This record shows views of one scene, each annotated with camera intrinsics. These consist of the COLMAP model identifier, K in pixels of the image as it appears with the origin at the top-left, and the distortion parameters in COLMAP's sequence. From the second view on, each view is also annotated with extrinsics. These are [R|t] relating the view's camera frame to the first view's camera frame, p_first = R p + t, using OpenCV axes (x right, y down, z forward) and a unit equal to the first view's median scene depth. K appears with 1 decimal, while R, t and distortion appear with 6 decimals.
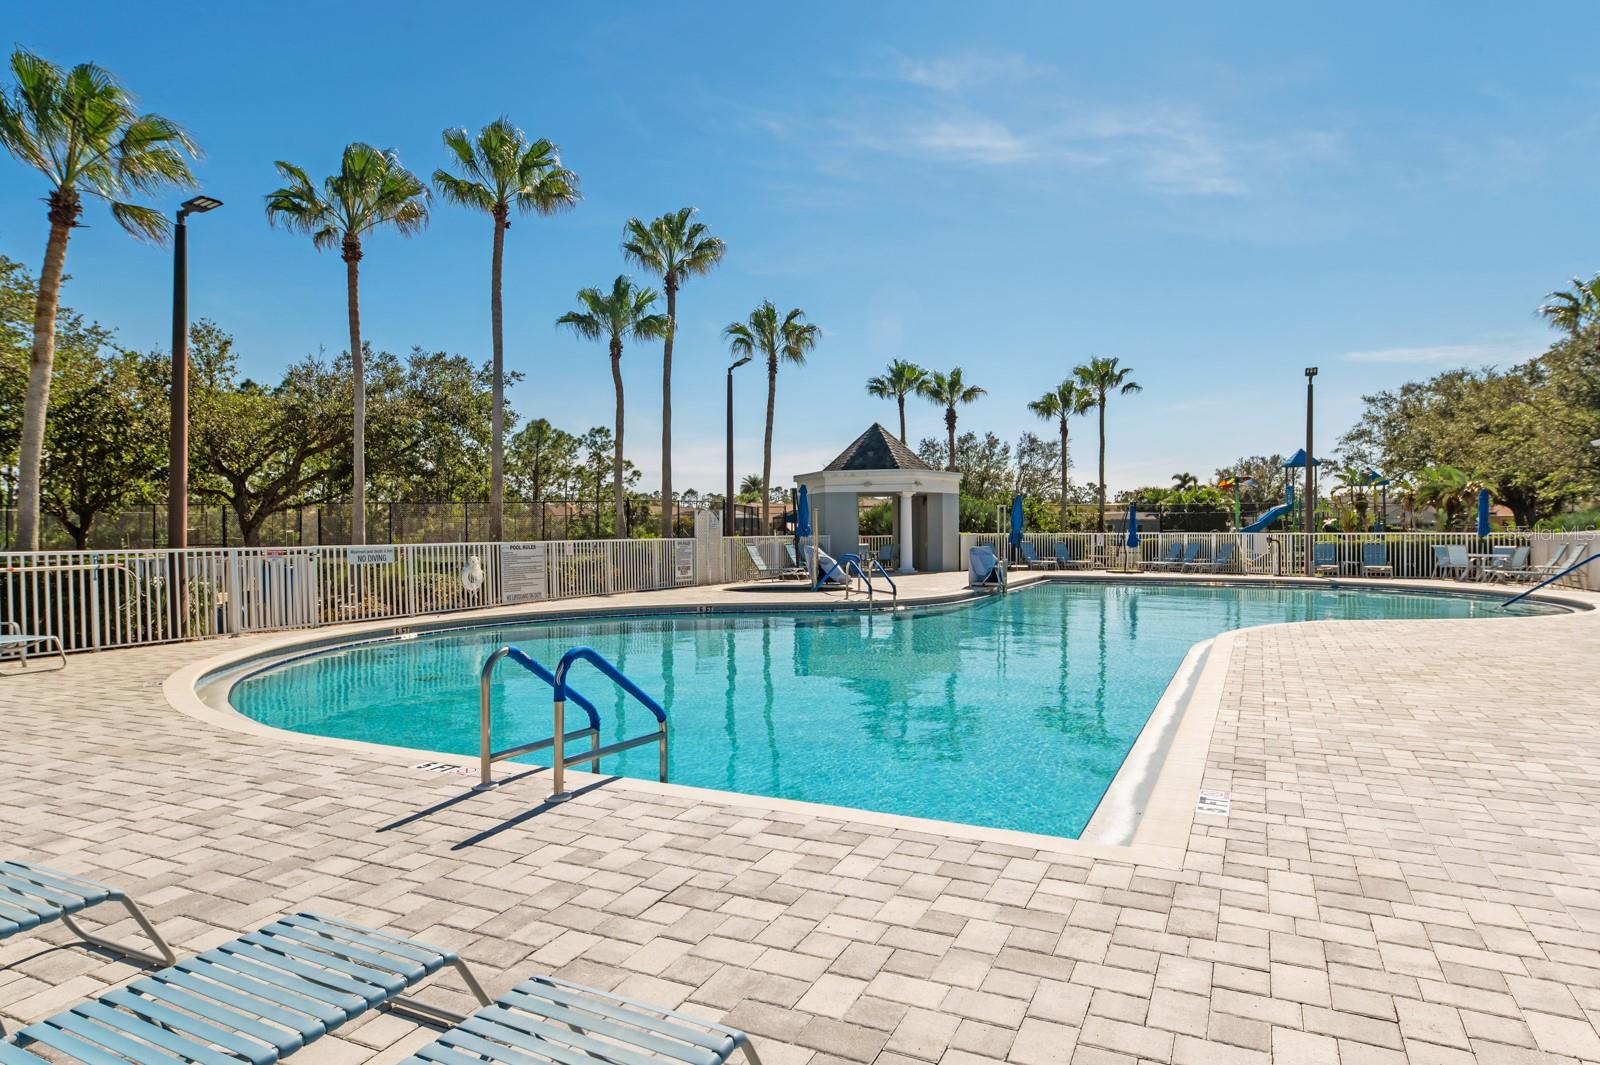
lens RADIAL K [[954.6, 0, 800.0], [0, 954.6, 532.5], [0, 0, 1]] dist [-0.000393, 0.000697]
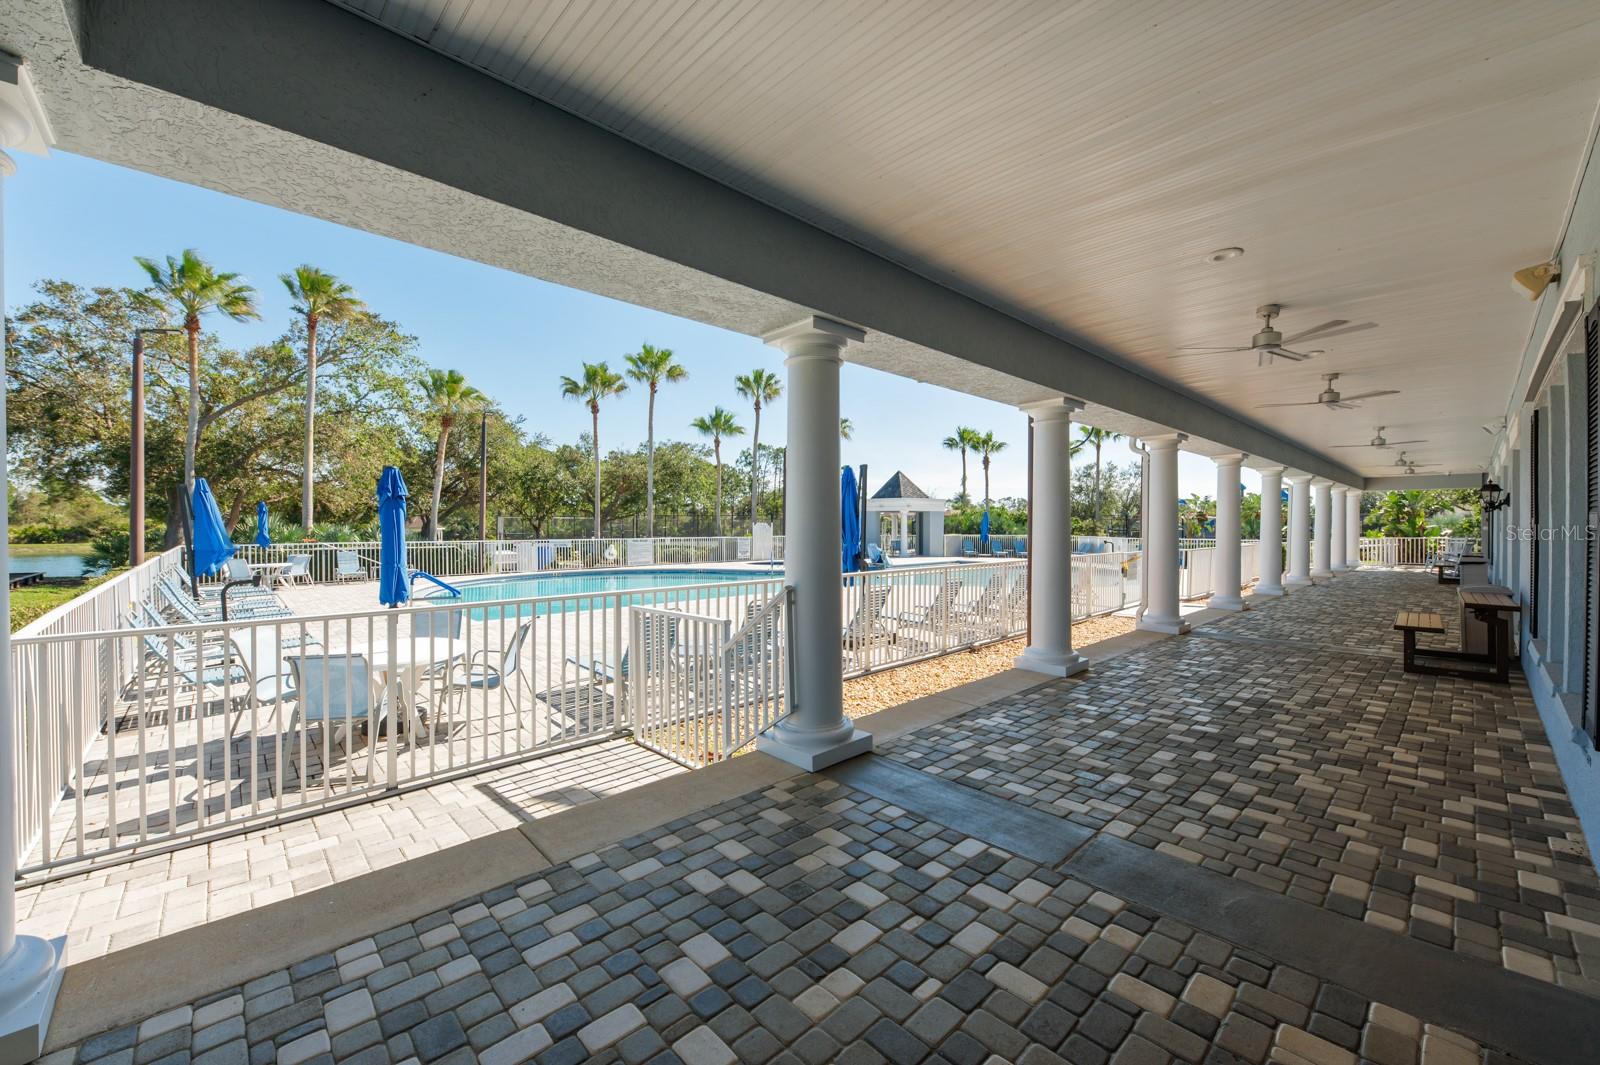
lens RADIAL K [[638.0, 0, 800.0], [0, 638.0, 532.5], [0, 0, 1]] dist [-0.000176, -0.000010]
pose [[0.935864, 0.006031, -0.352311, 0.505684], [-0.004752, 0.999979, 0.004494, -0.010928], [0.352330, -0.002532, 0.935872, -0.234103]]
